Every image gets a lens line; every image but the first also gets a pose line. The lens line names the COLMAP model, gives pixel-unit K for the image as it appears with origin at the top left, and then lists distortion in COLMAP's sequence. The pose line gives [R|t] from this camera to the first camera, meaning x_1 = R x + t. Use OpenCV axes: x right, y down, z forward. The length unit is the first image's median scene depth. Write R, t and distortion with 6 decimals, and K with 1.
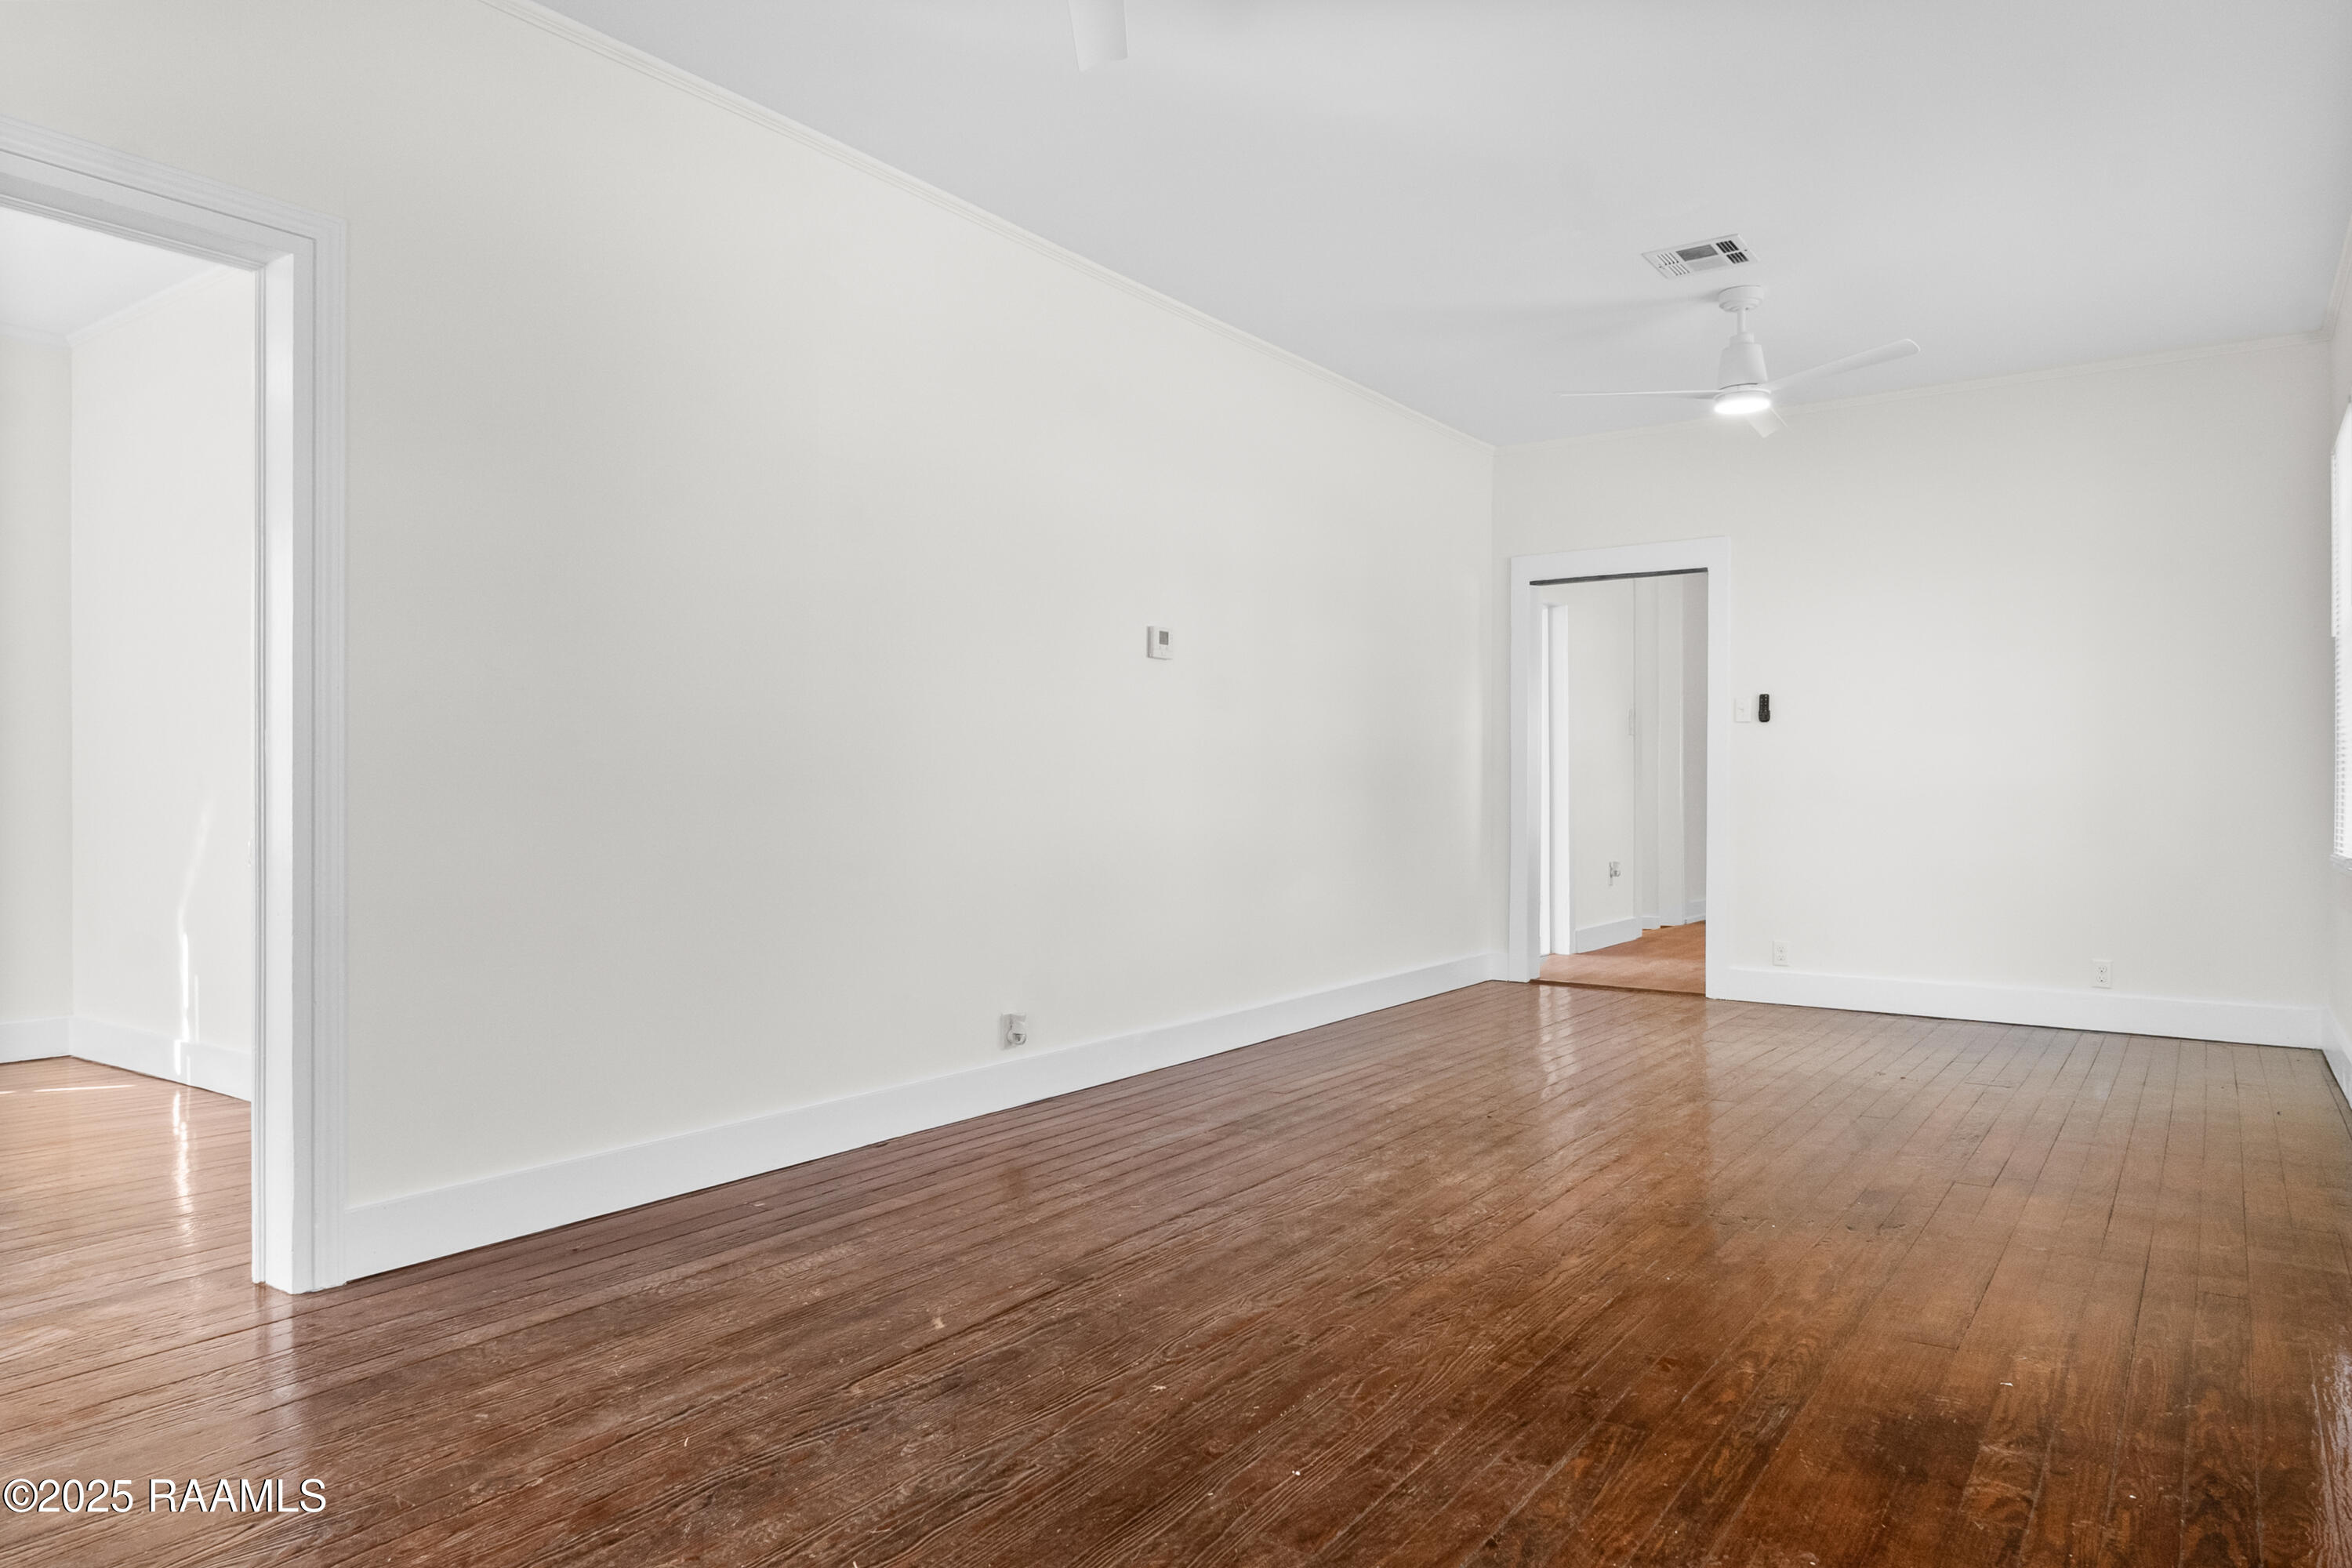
lens RADIAL K [[1474.9, 0, 1180.5], [0, 1474.9, 806.8], [0, 0, 1]] dist [-0.002212, -0.003790]
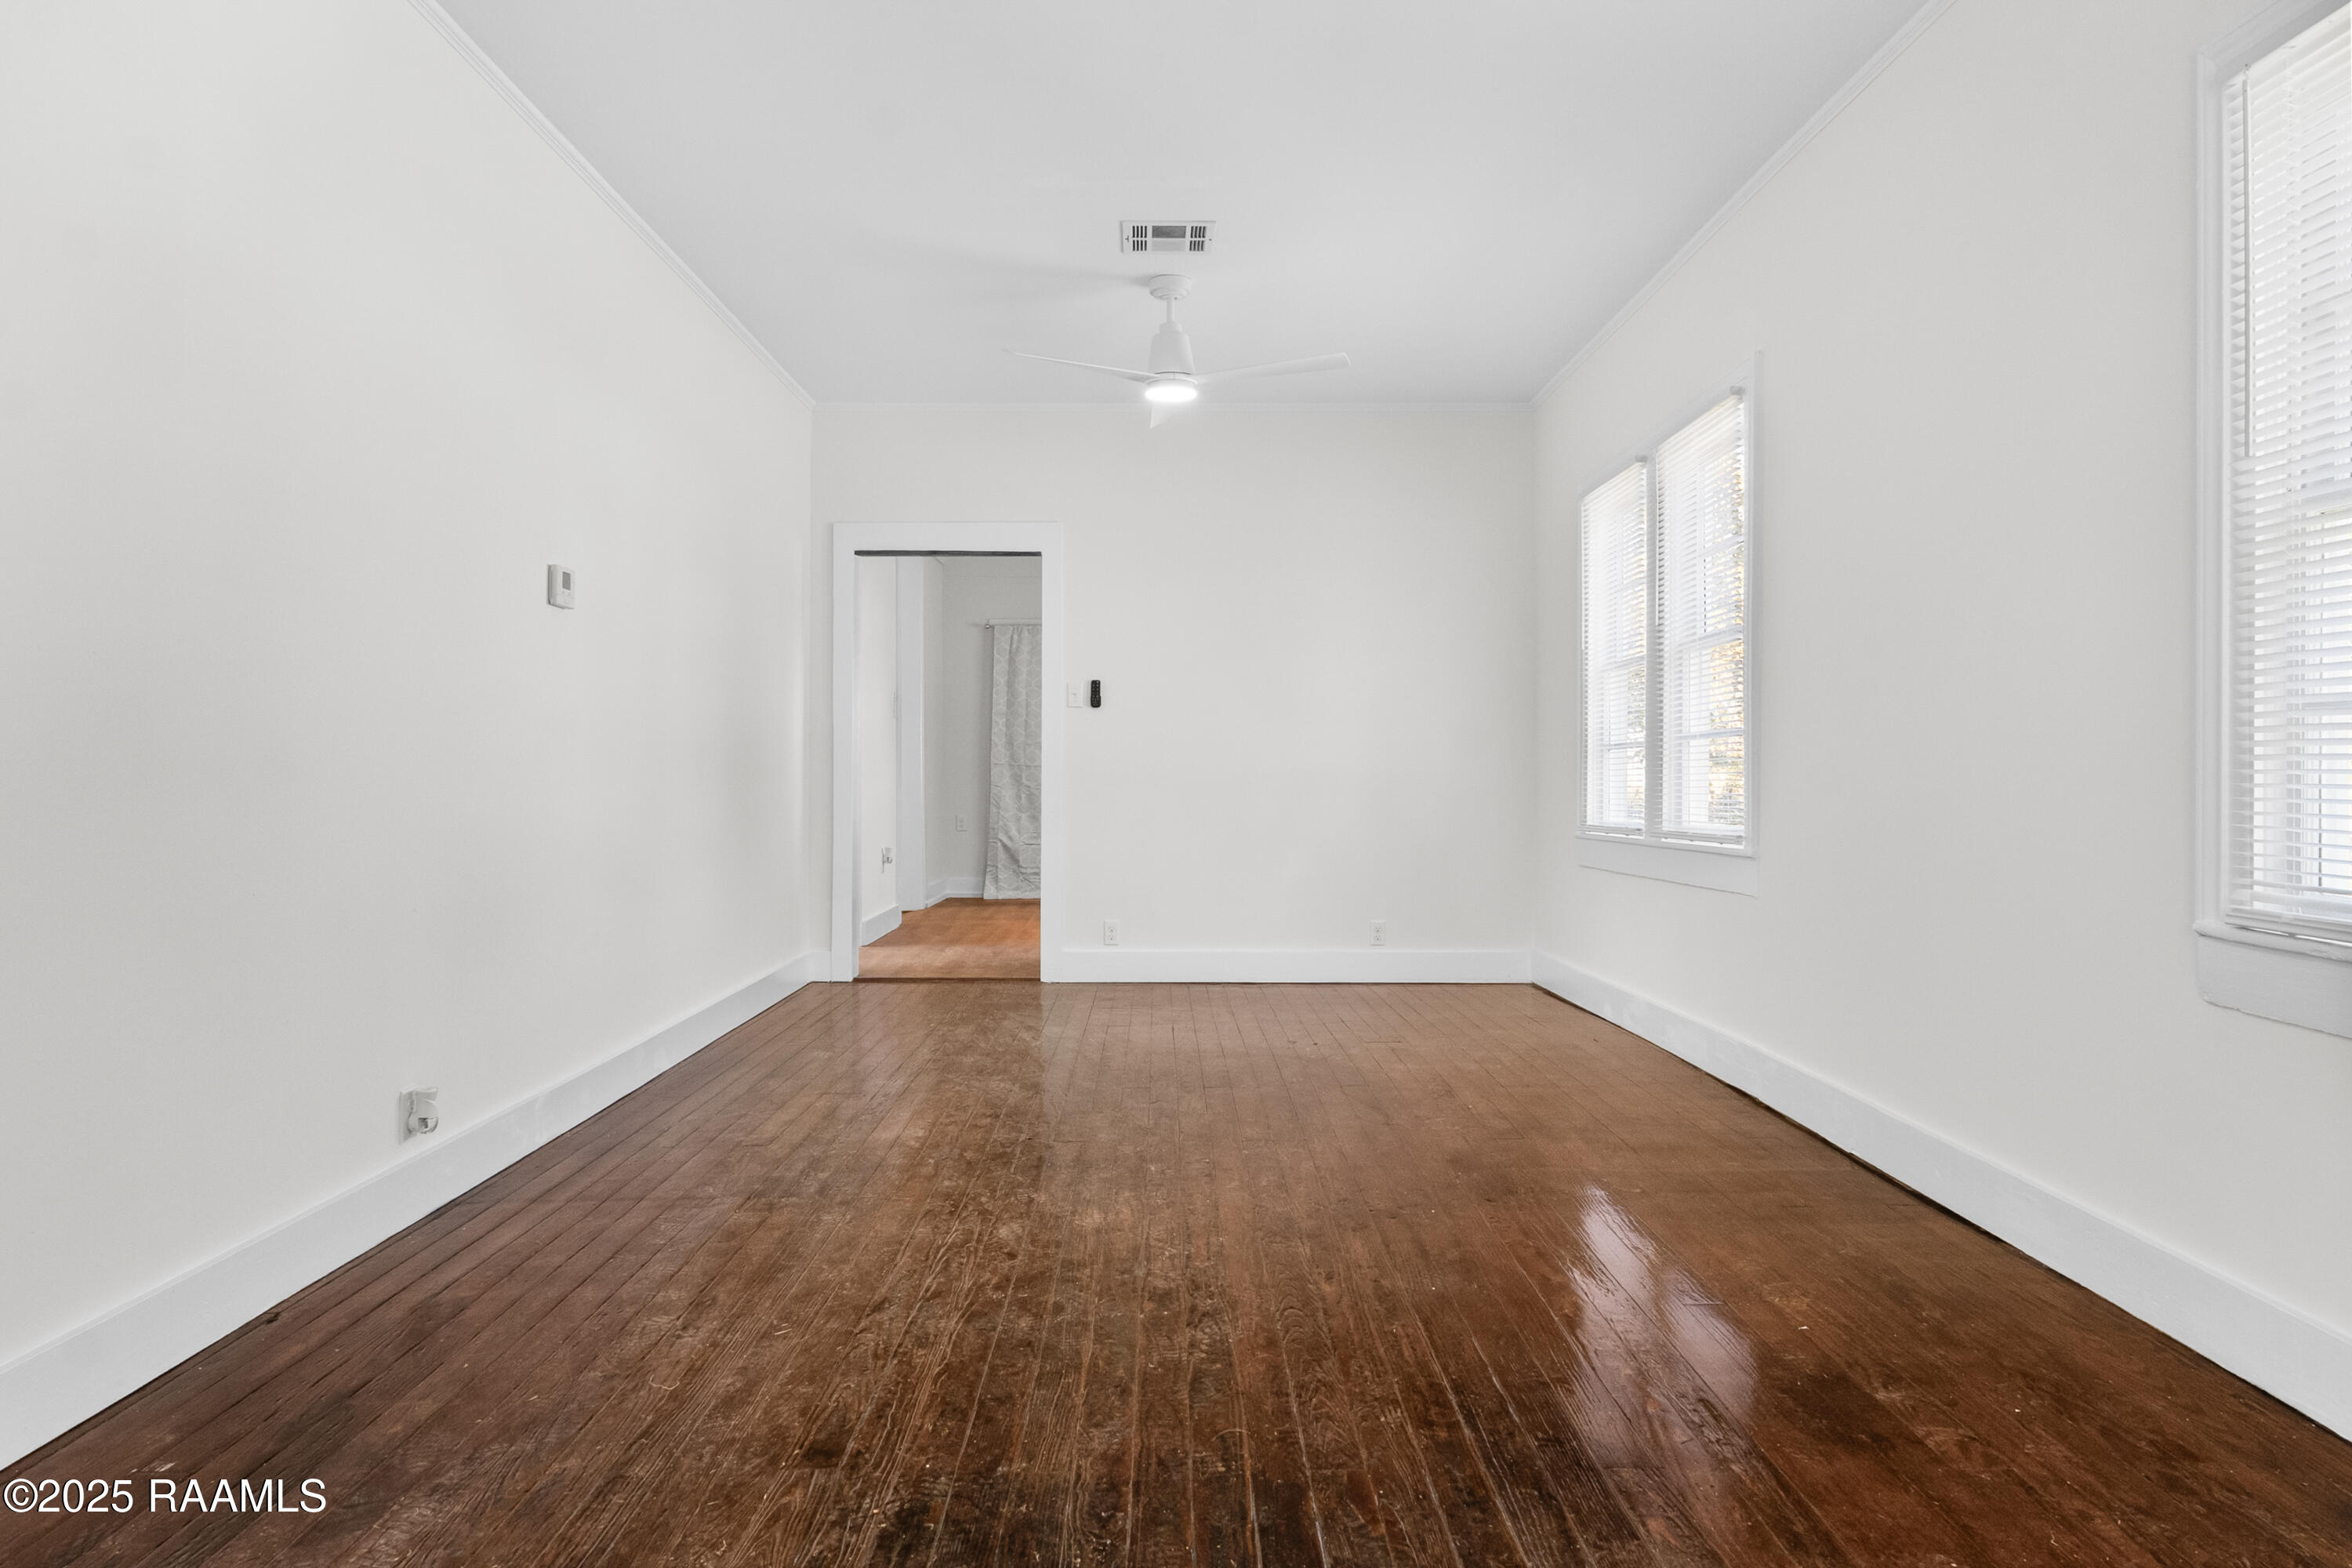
lens RADIAL K [[1474.9, 0, 1180.8], [0, 1474.9, 762.1], [0, 0, 1]] dist [-0.002212, -0.003790]
pose [[0.812731, 0.002453, 0.582634, -0.212287], [0.008892, 0.999822, -0.016613, -0.002840], [-0.582572, 0.018683, 0.812565, 0.188698]]
